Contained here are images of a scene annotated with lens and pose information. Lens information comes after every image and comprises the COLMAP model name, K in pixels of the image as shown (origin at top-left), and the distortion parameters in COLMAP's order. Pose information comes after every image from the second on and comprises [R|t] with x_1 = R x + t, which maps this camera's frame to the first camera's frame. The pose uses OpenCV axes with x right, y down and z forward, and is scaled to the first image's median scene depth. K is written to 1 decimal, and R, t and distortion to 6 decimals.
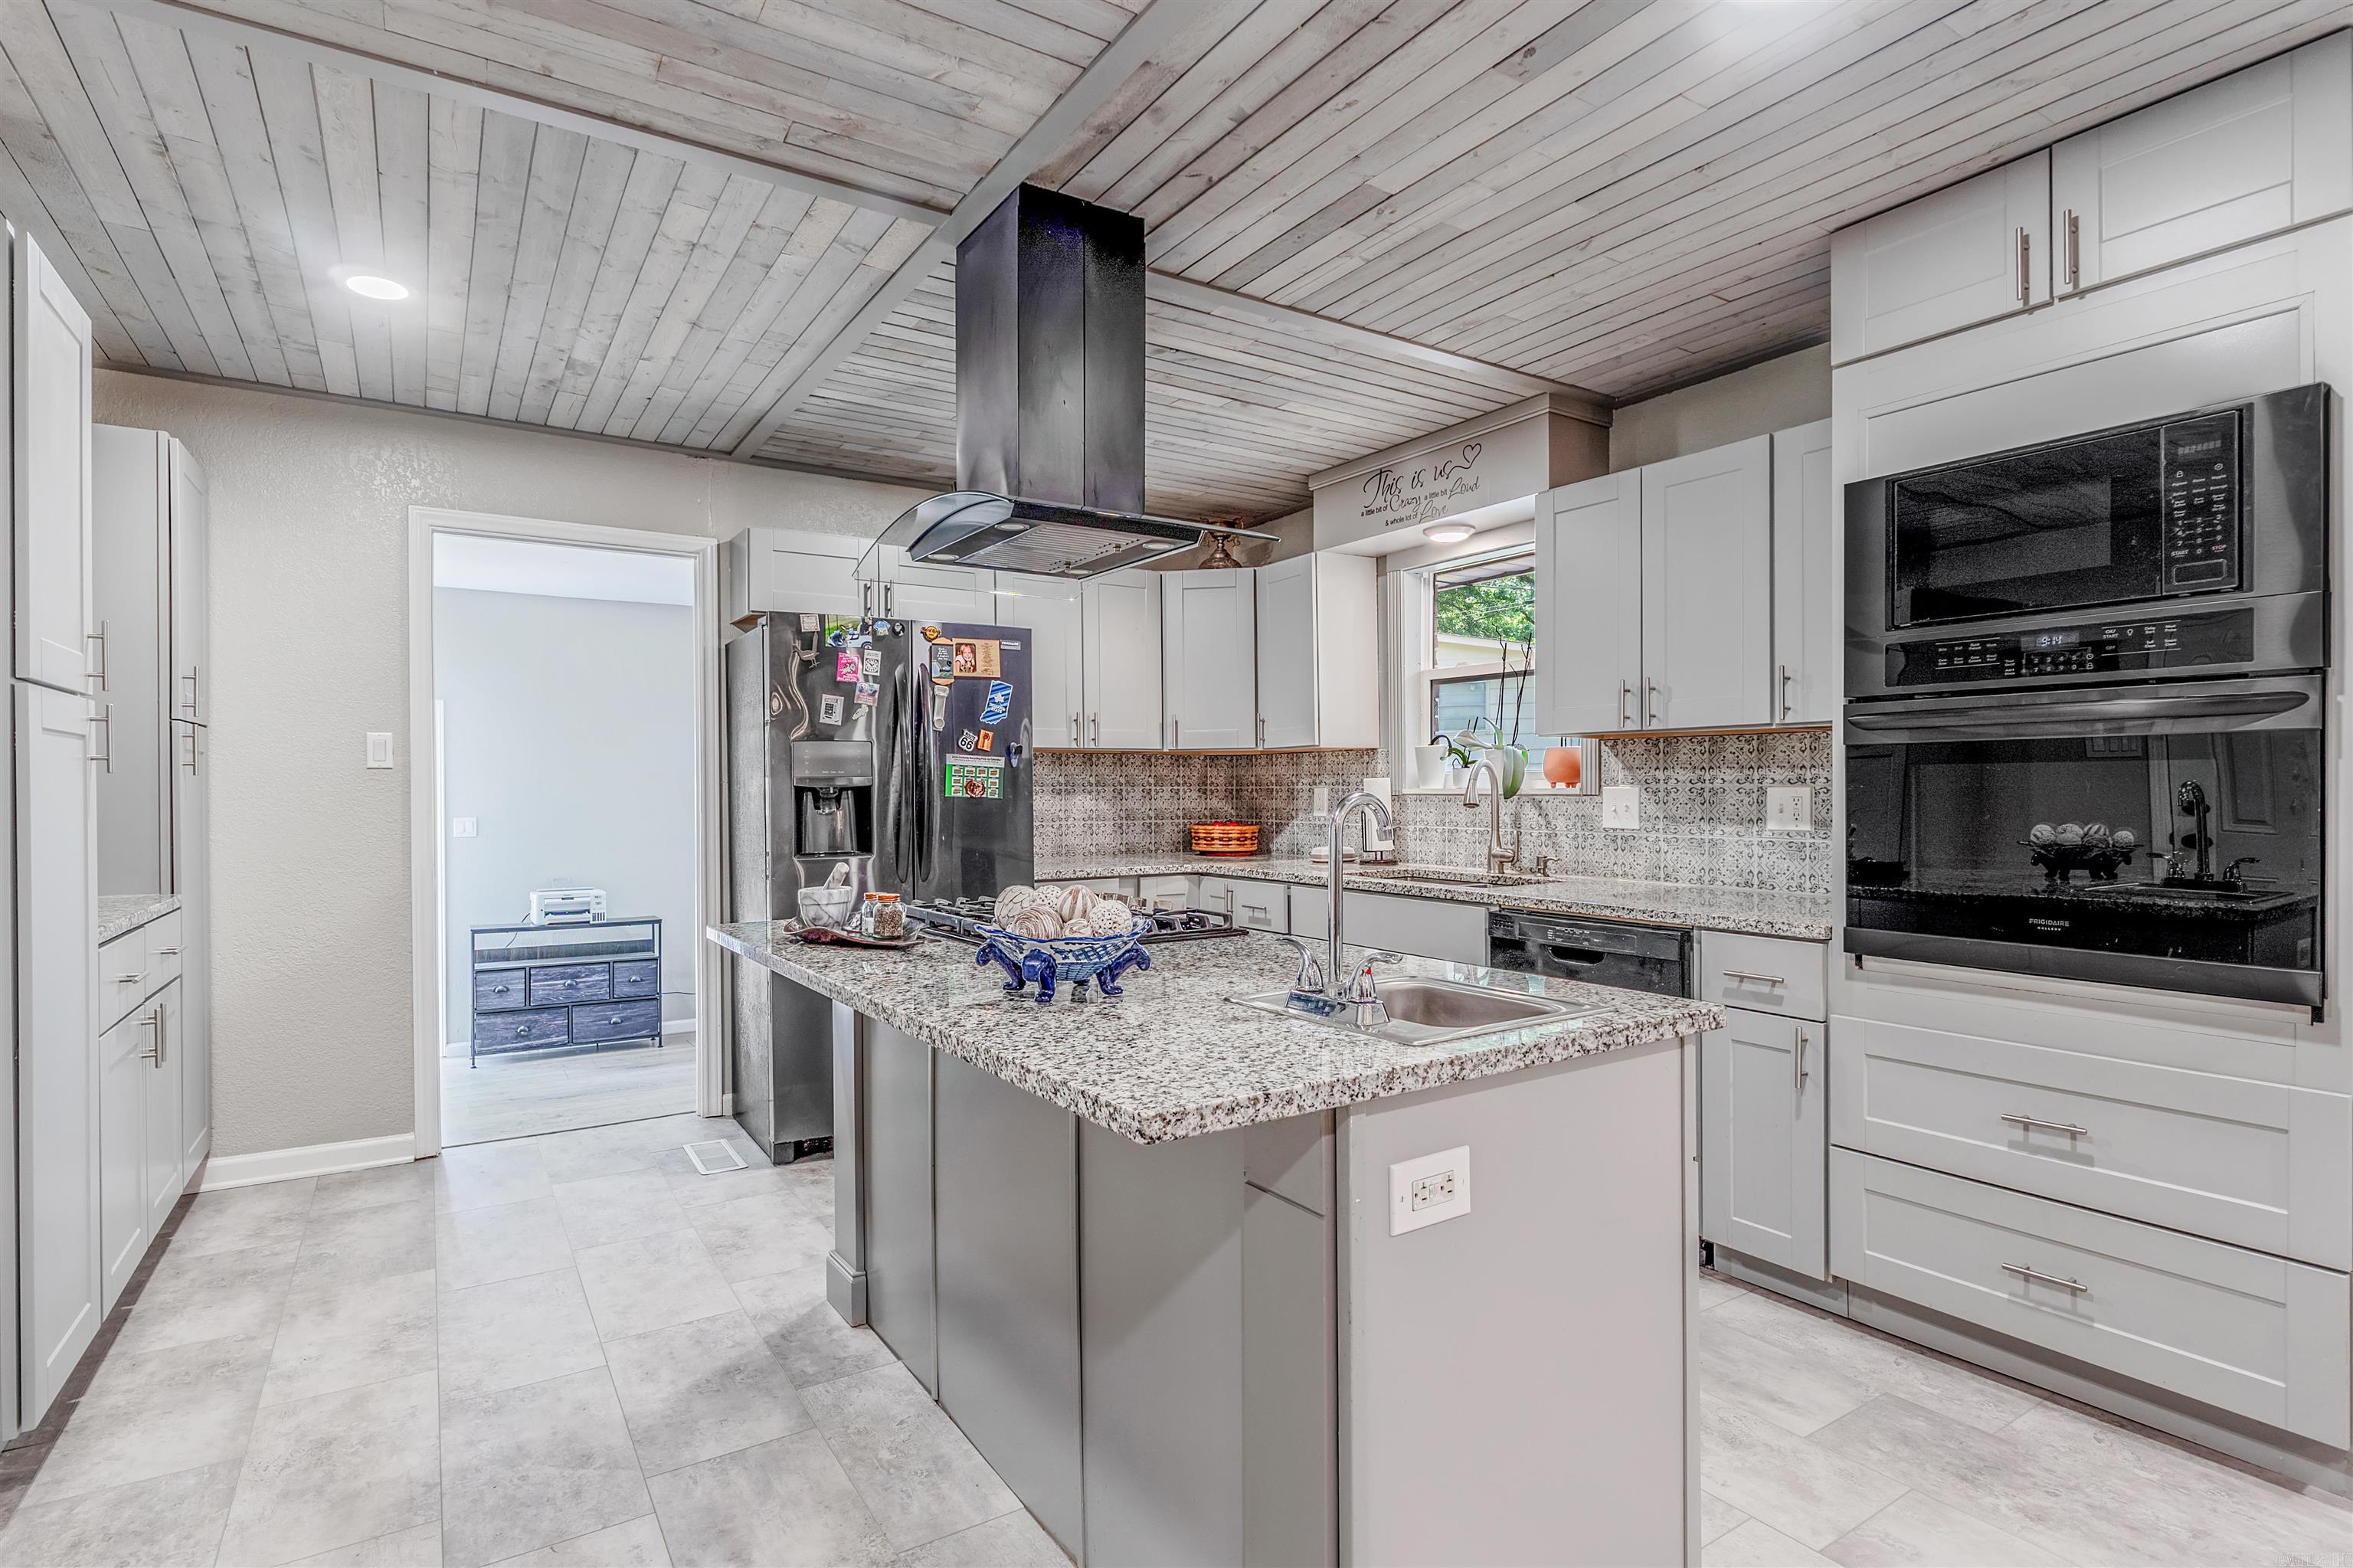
lens RADIAL K [[1166.4, 0, 1181.9], [0, 1166.4, 791.1], [0, 0, 1]] dist [-0.000674, -0.000003]
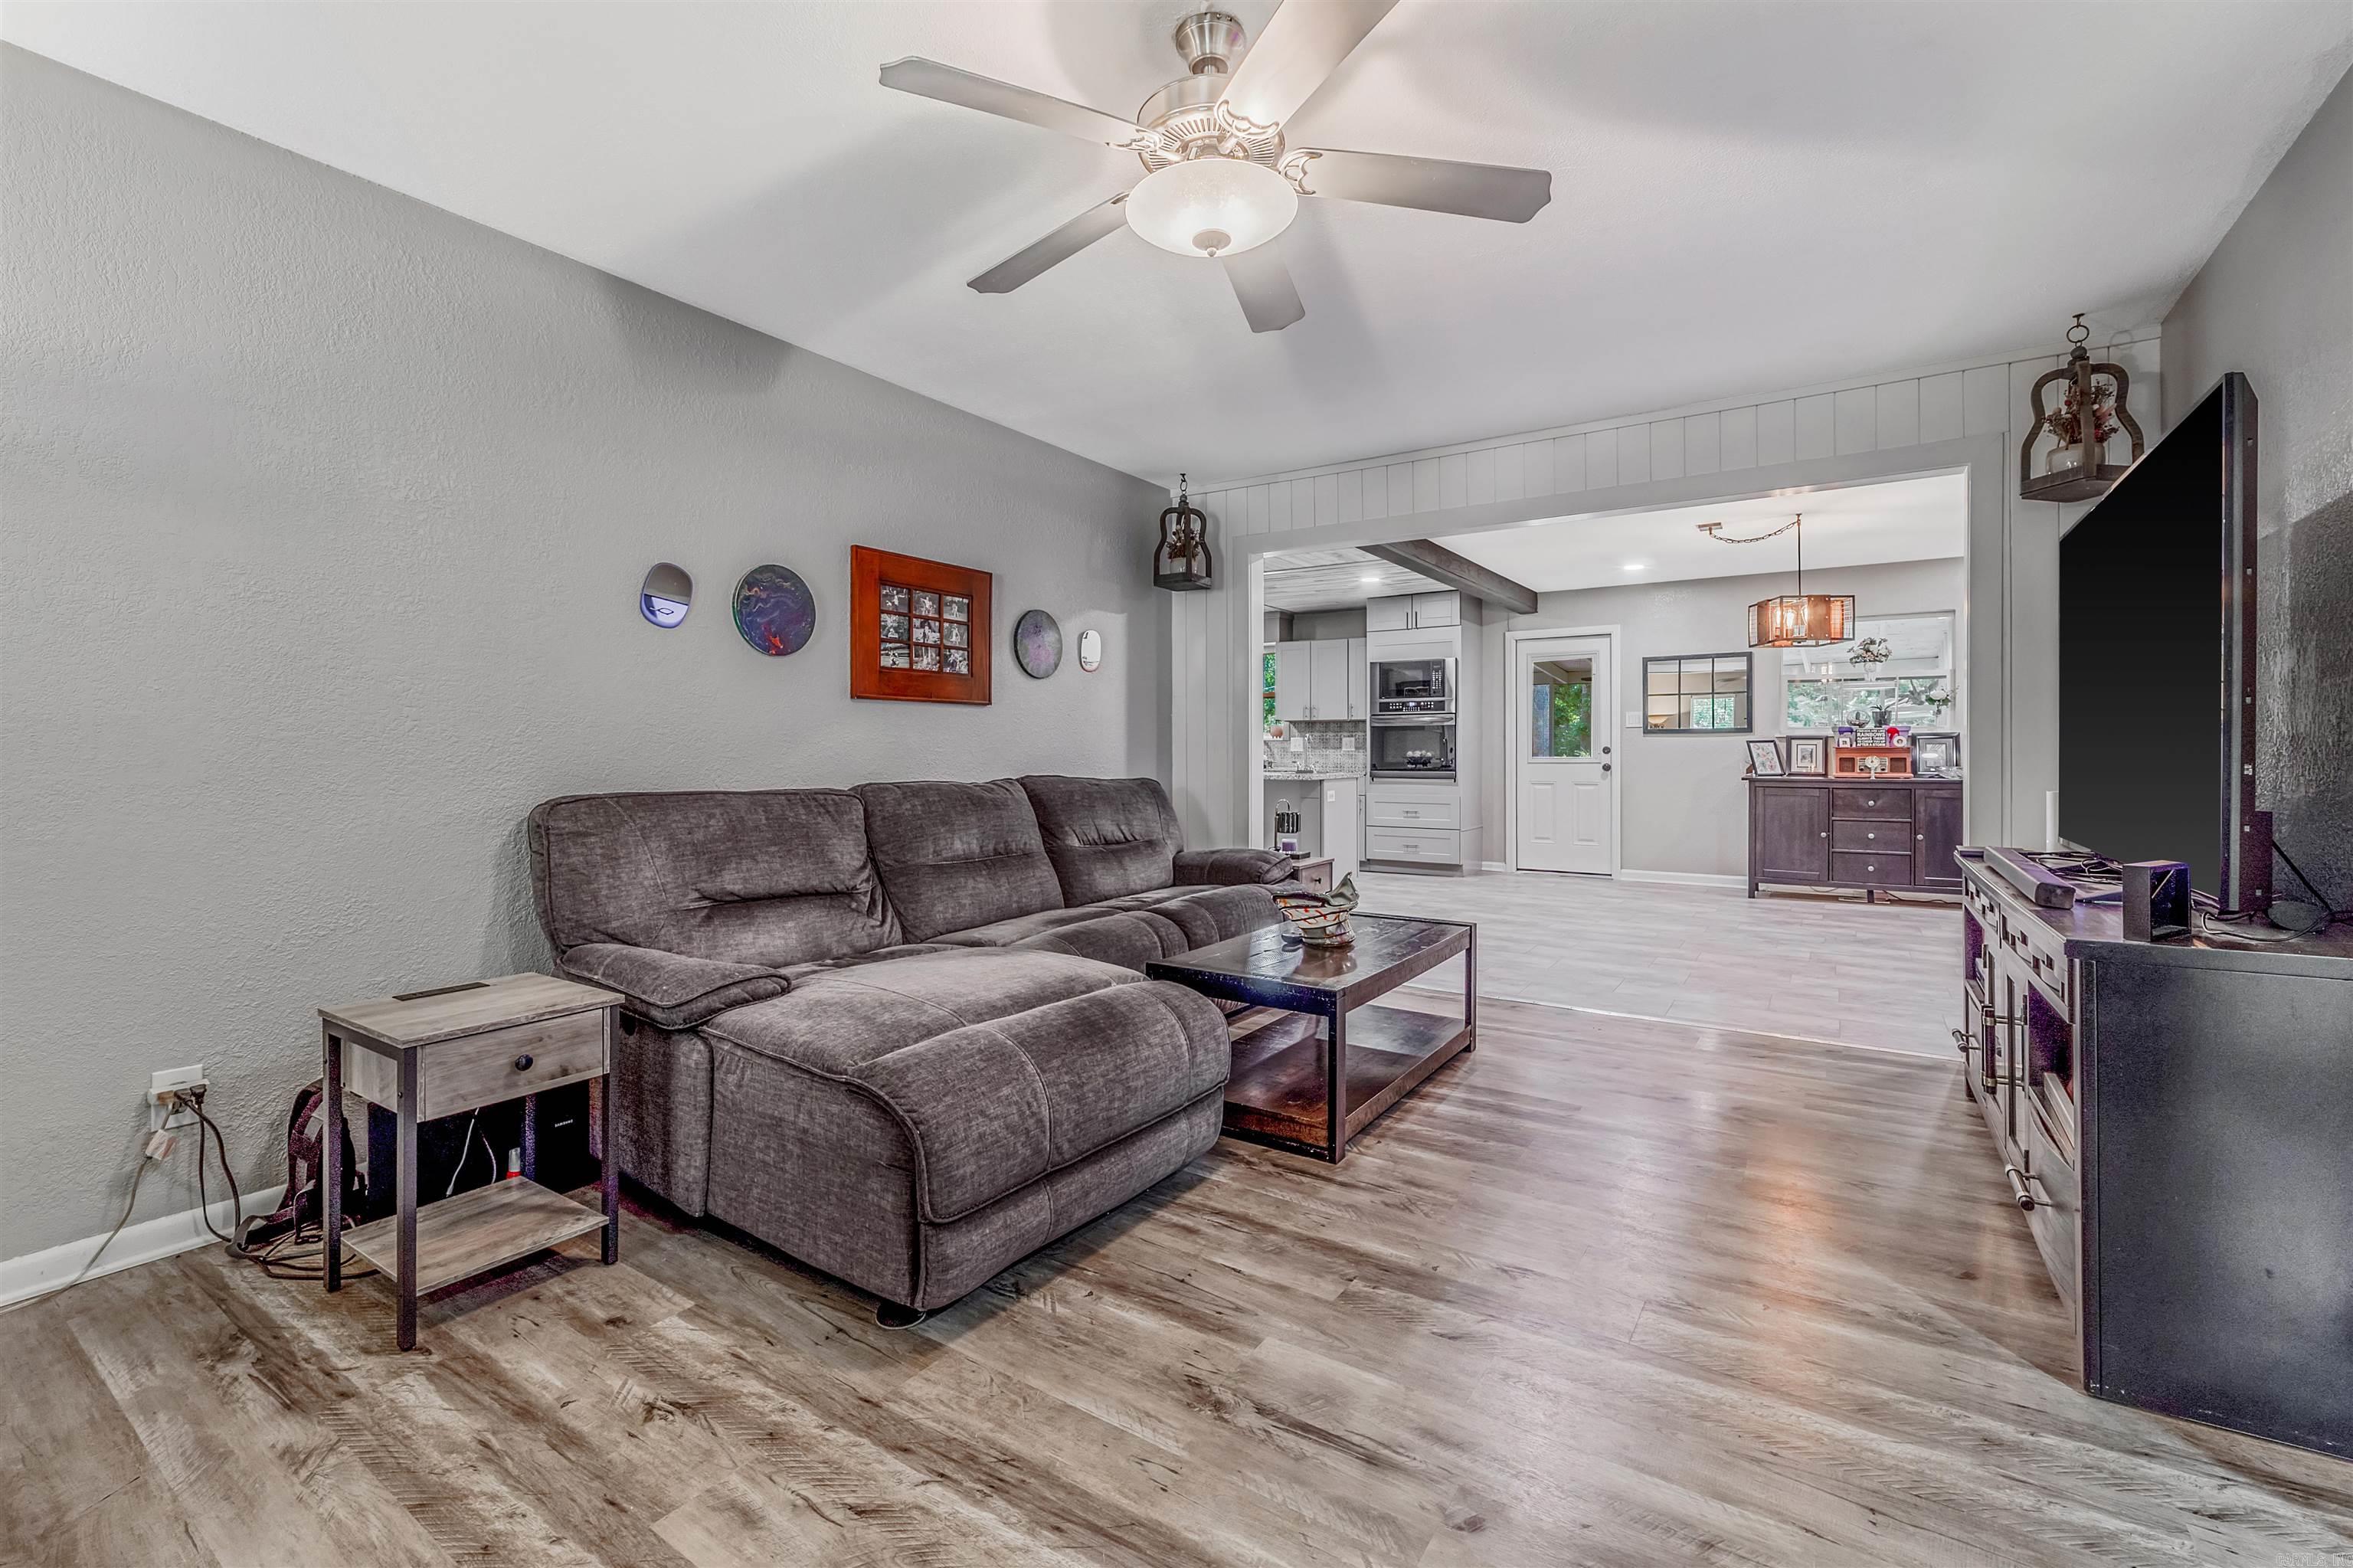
lens RADIAL K [[1009.6, 0, 1170.6], [0, 1009.6, 751.5], [0, 0, 1]] dist [-0.001258, -0.000402]
pose [[0.919649, 0.005265, 0.392706, -0.973394], [-0.003771, 0.999982, -0.004577, 0.045264], [-0.392723, 0.002729, 0.919653, -1.315704]]
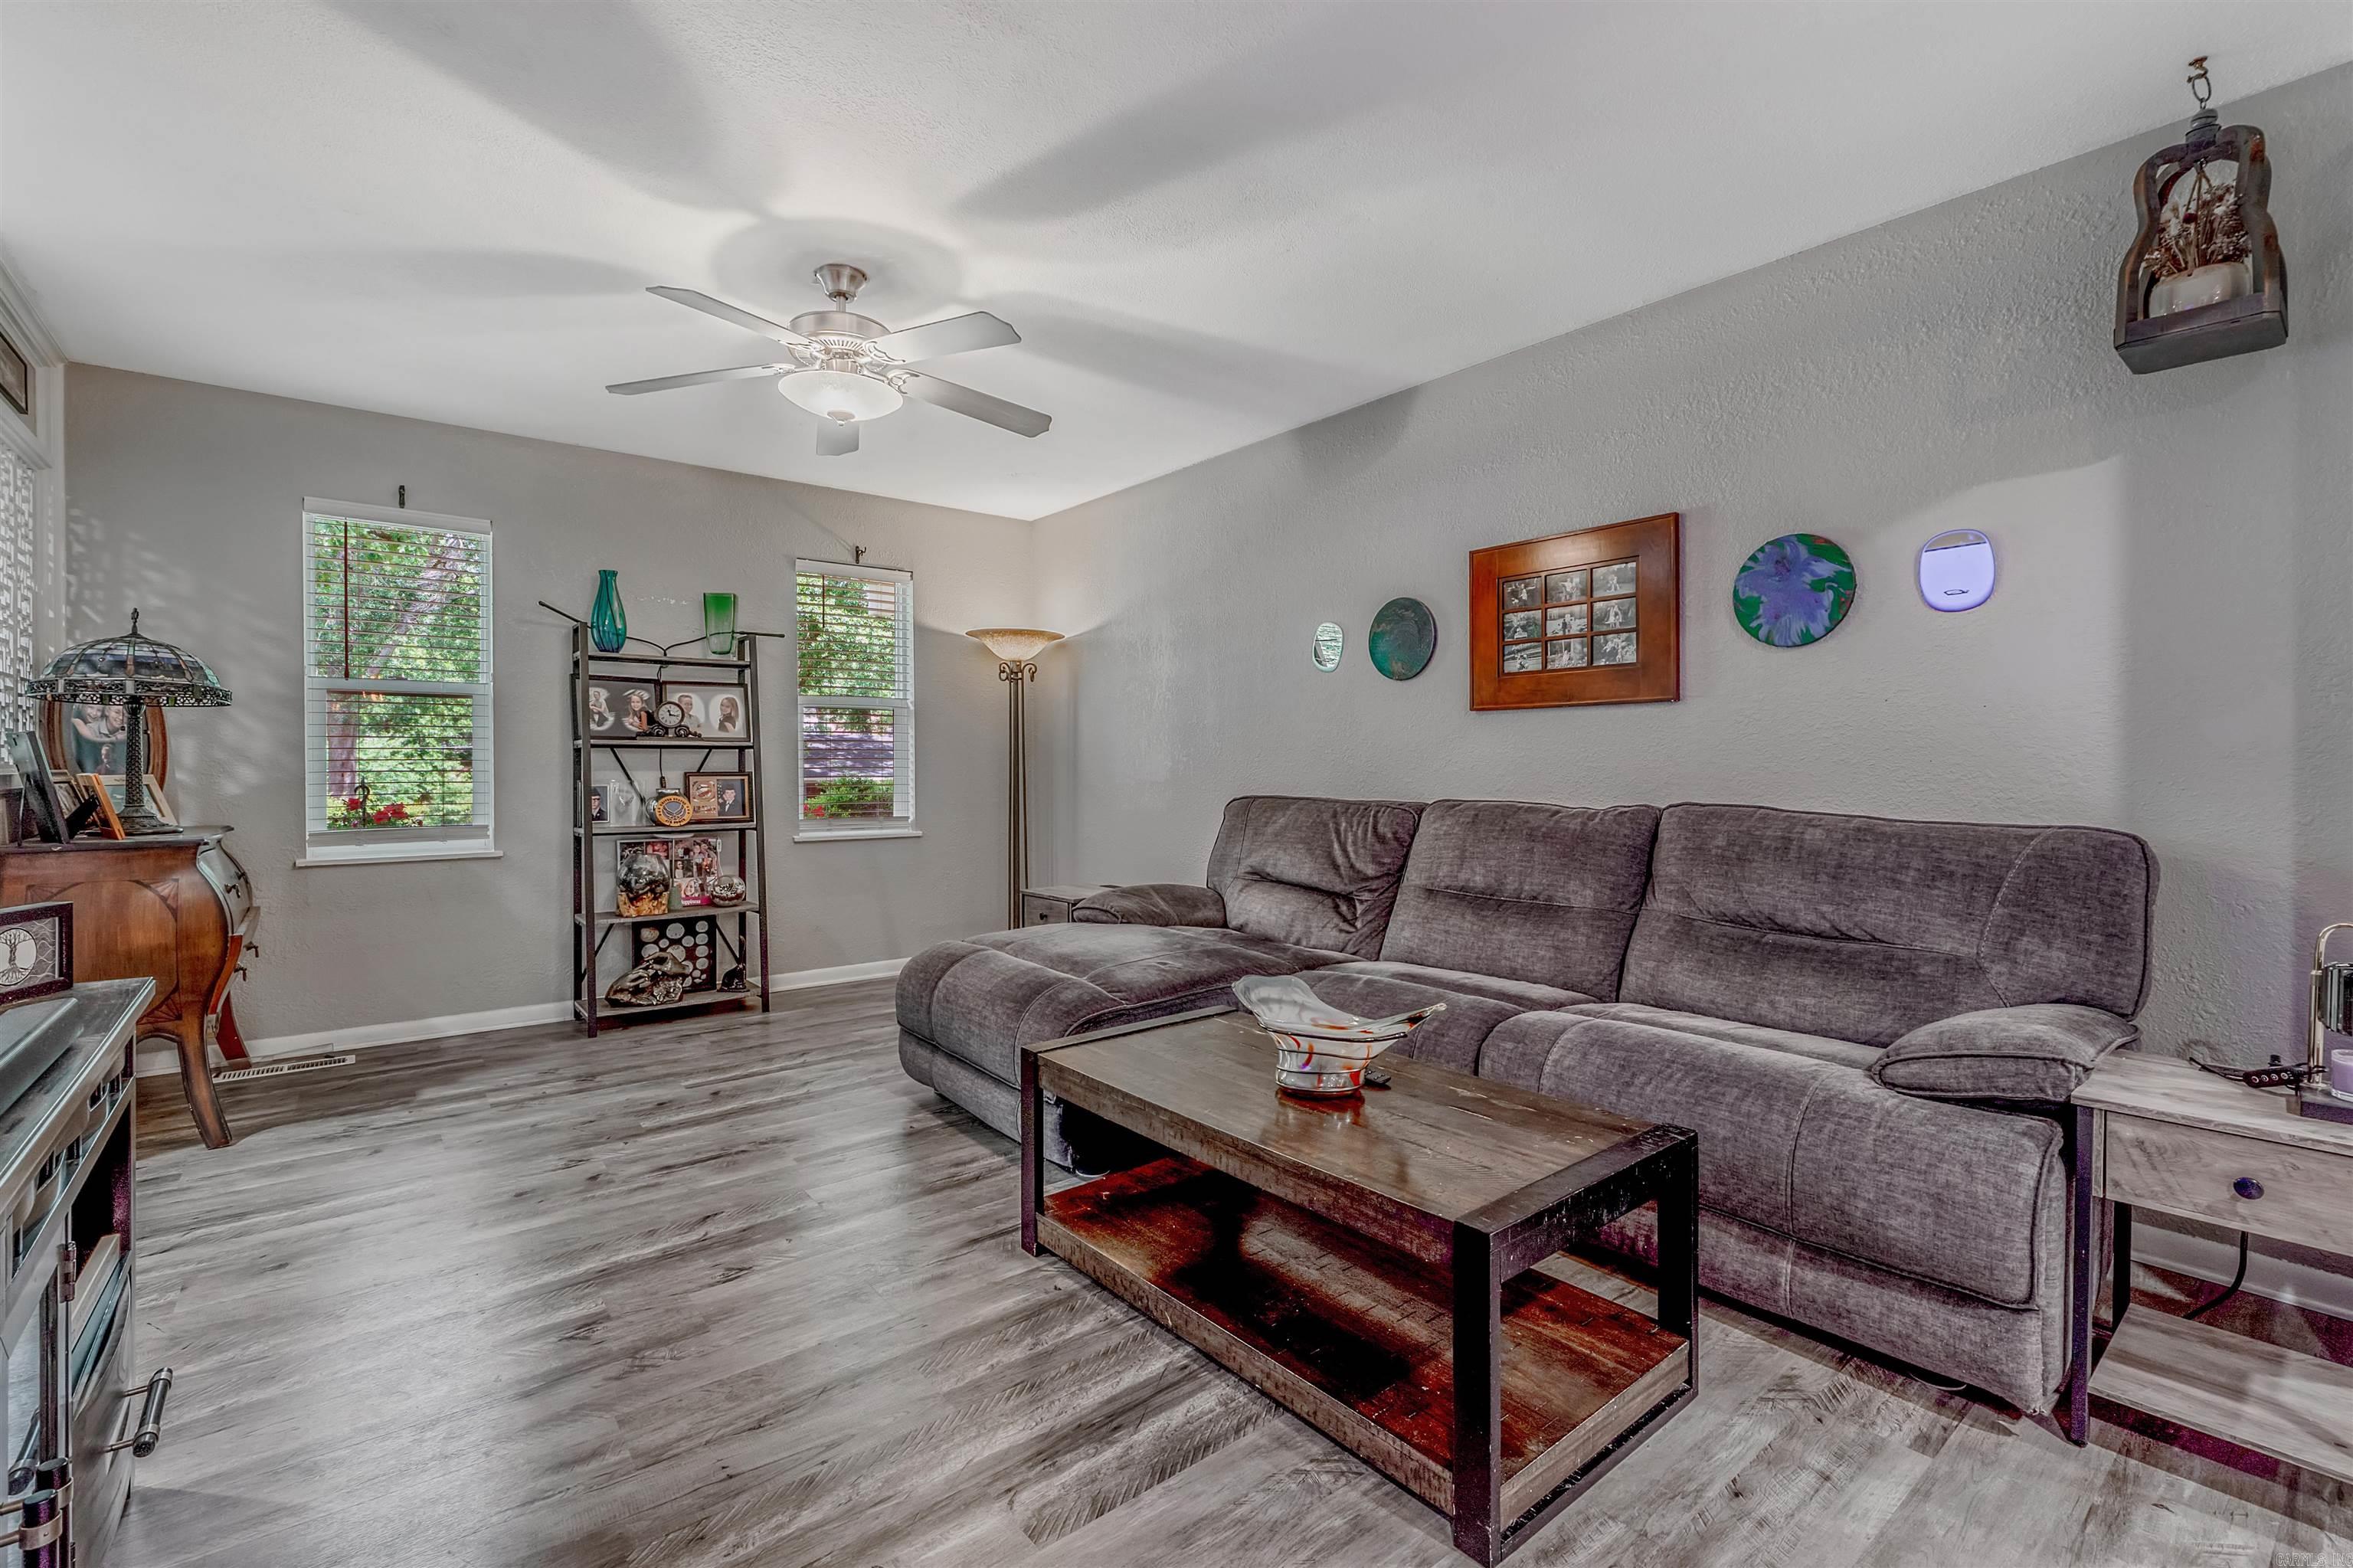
lens RADIAL K [[1044.7, 0, 1180.9], [0, 1044.7, 776.6], [0, 0, 1]] dist [-0.000479, -0.000088]
pose [[0.106686, 0.016456, -0.994157, 0.052295], [-0.002258, 0.999864, 0.016308, 0.036342], [0.994290, 0.000505, 0.106709, -0.679133]]
